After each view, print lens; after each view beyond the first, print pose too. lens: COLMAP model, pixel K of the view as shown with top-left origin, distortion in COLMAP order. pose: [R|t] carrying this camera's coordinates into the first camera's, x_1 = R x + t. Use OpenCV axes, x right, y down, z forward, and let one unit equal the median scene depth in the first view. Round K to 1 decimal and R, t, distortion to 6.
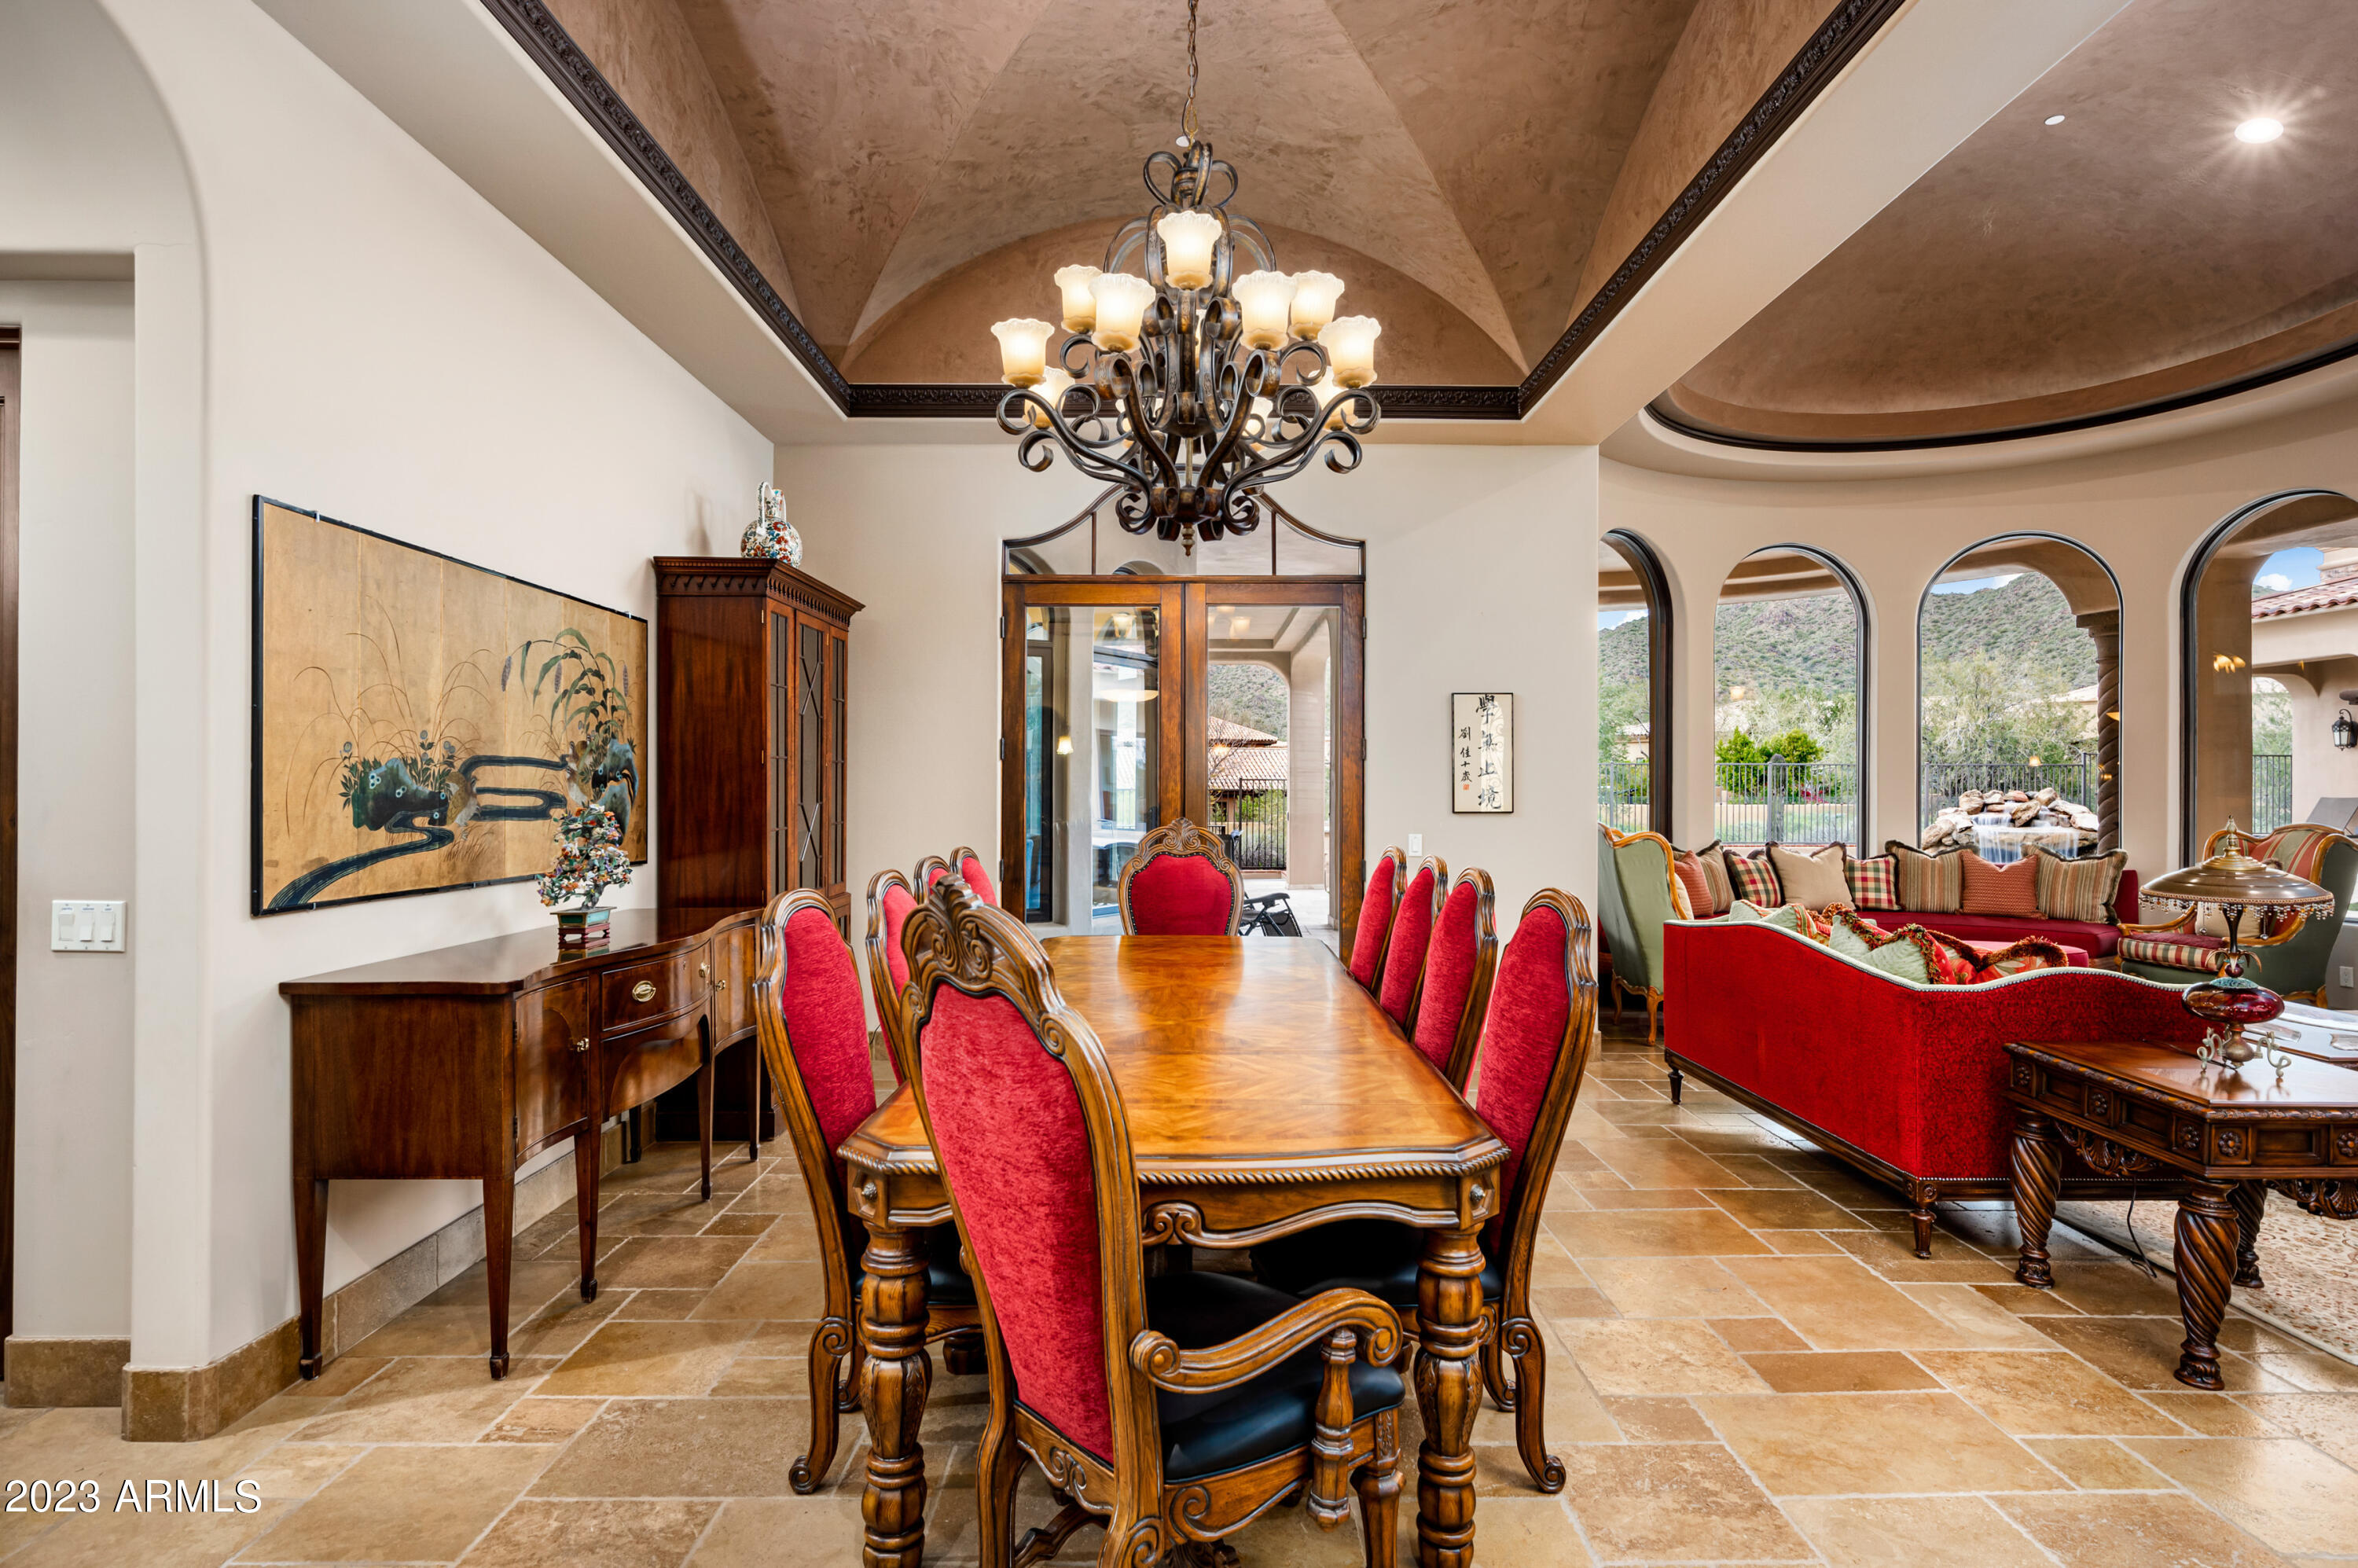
lens RADIAL K [[1184.5, 0, 1218.2], [0, 1184.5, 790.3], [0, 0, 1]] dist [-0.015327, 0.002906]
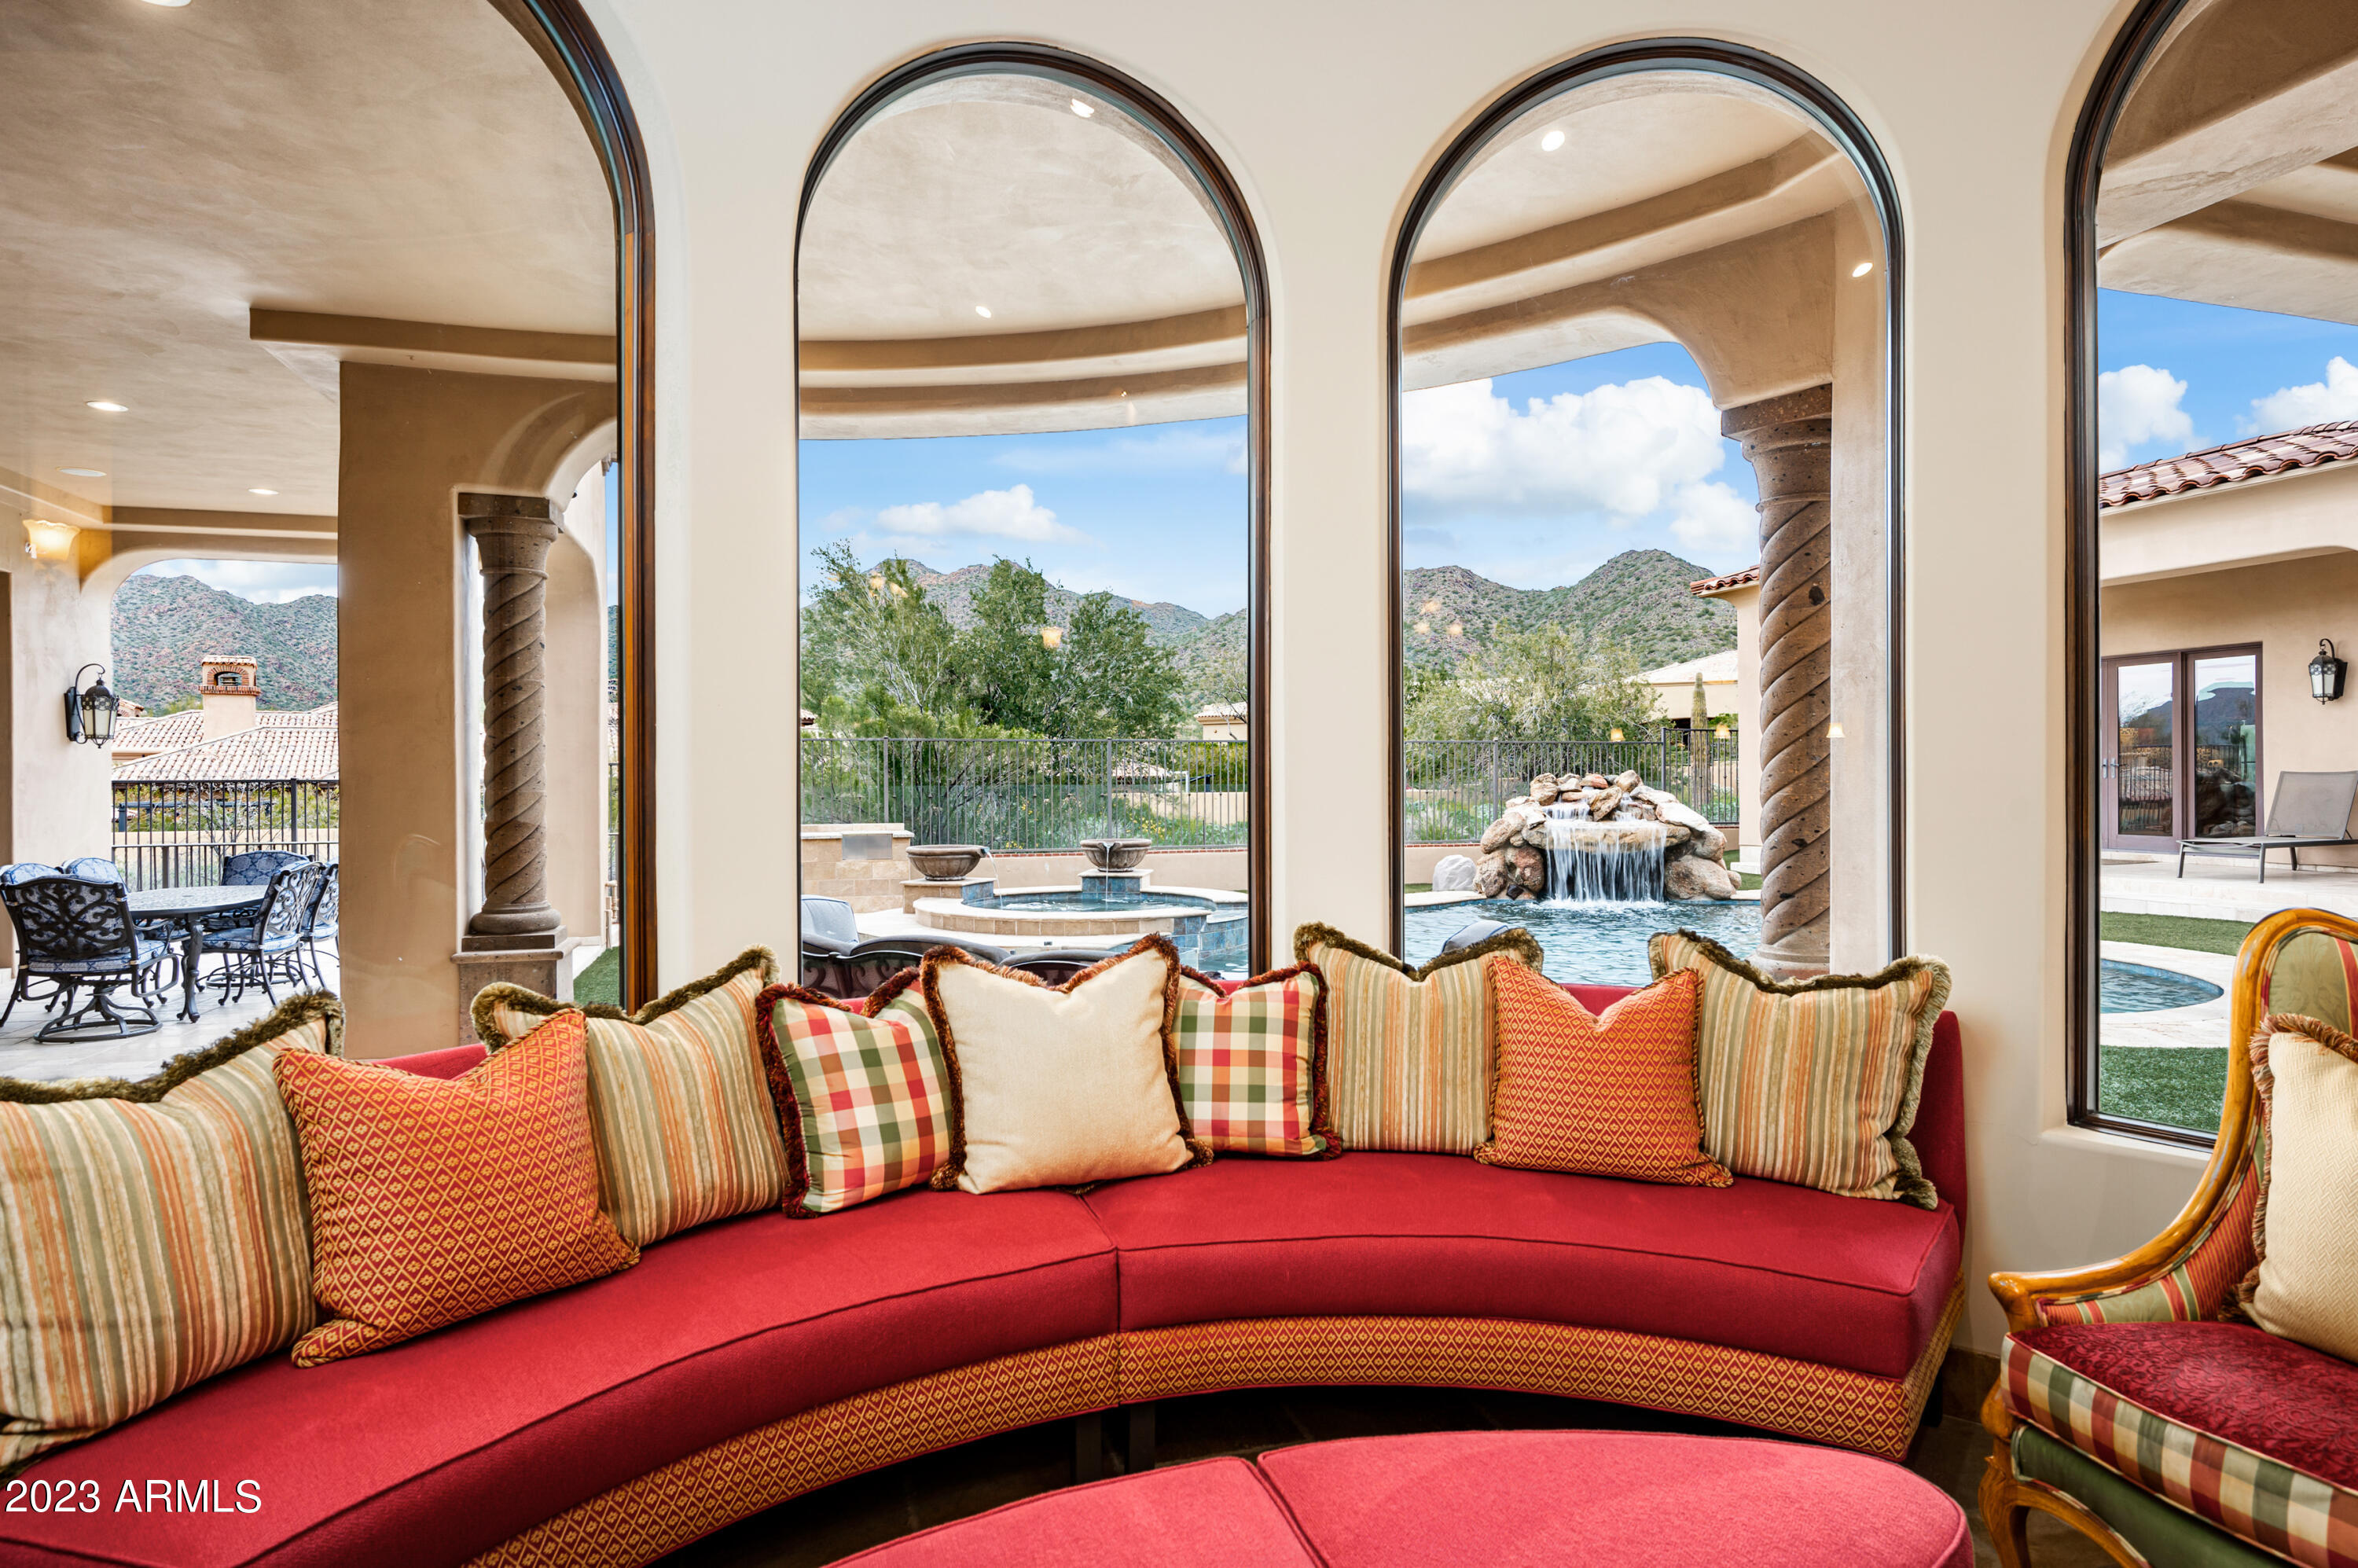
lens RADIAL K [[1291.7, 0, 1201.4], [0, 1291.7, 777.7], [0, 0, 1]] dist [0.004211, 0.000032]
pose [[0.953491, -0.006652, 0.301349, 0.440039], [0.006529, 0.999978, 0.001414, -0.000463], [-0.301352, 0.000619, 0.953513, 0.672123]]
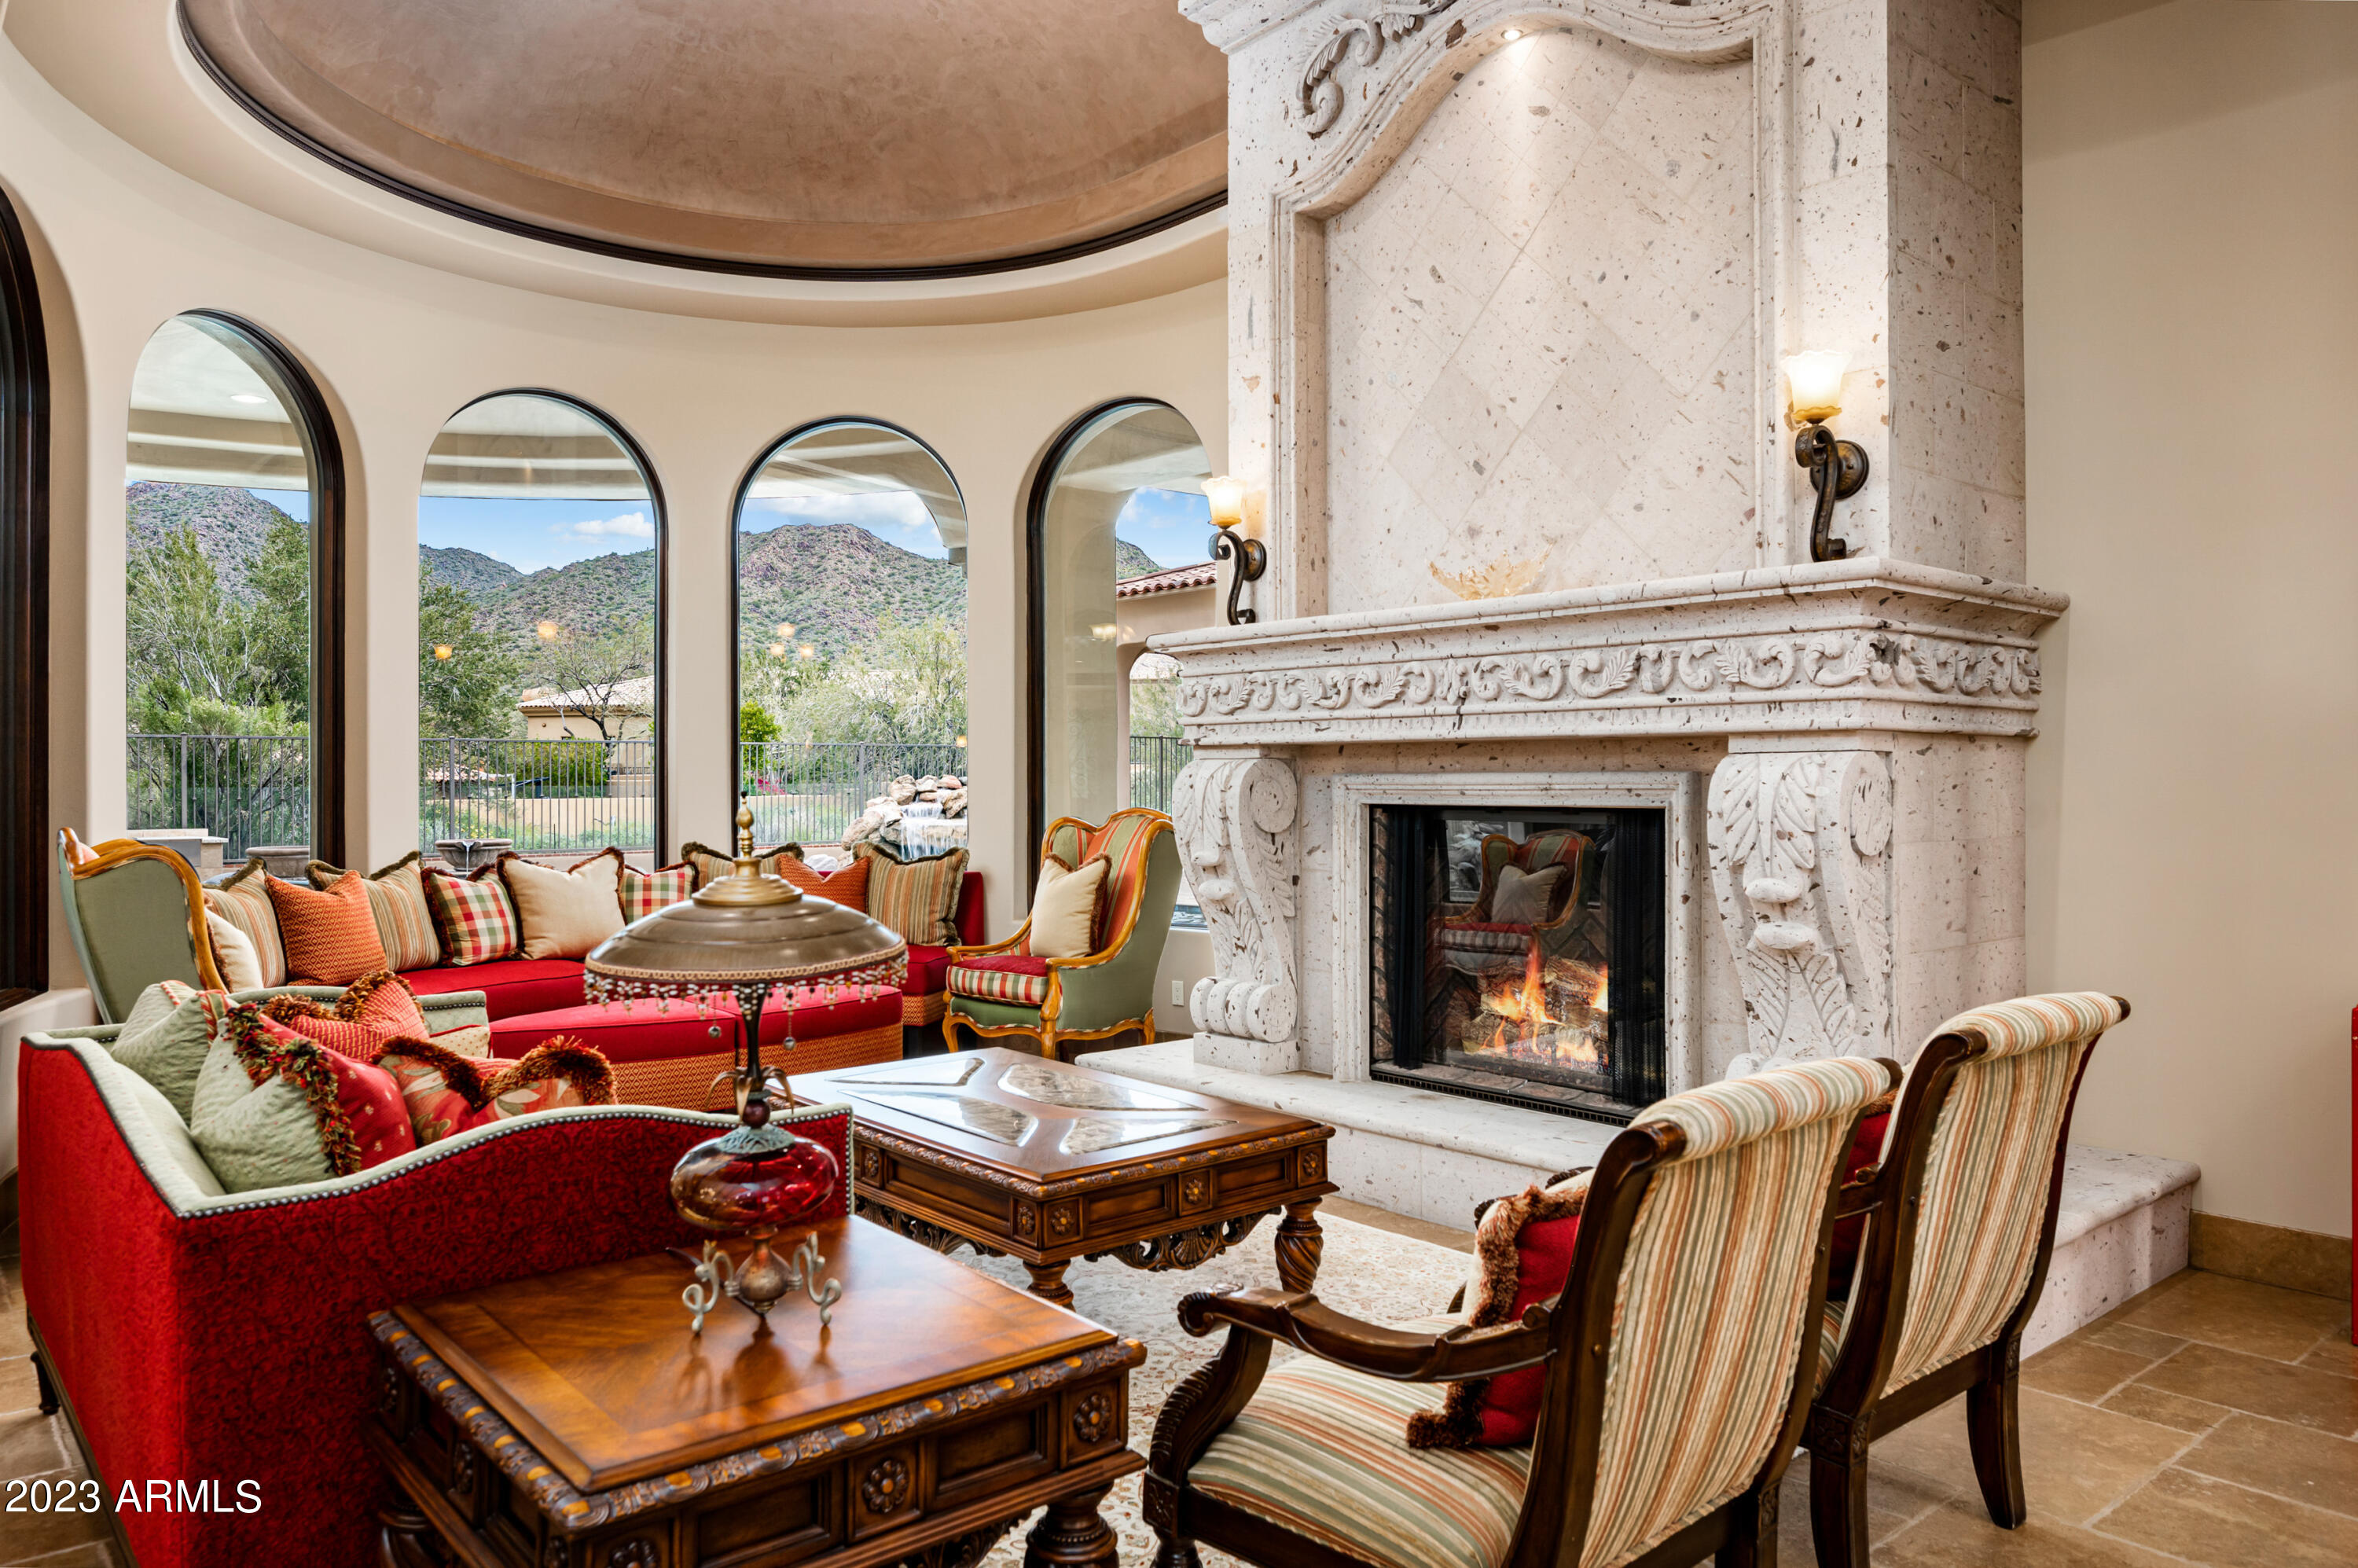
lens RADIAL K [[1543.2, 0, 1149.5], [0, 1543.2, 781.7], [0, 0, 1]] dist [-0.006474, 0.002204]
pose [[0.768552, -0.005711, 0.639762, 0.208443], [0.005122, 0.999983, 0.002774, 0.005890], [-0.639767, 0.001145, 0.768568, 0.145805]]
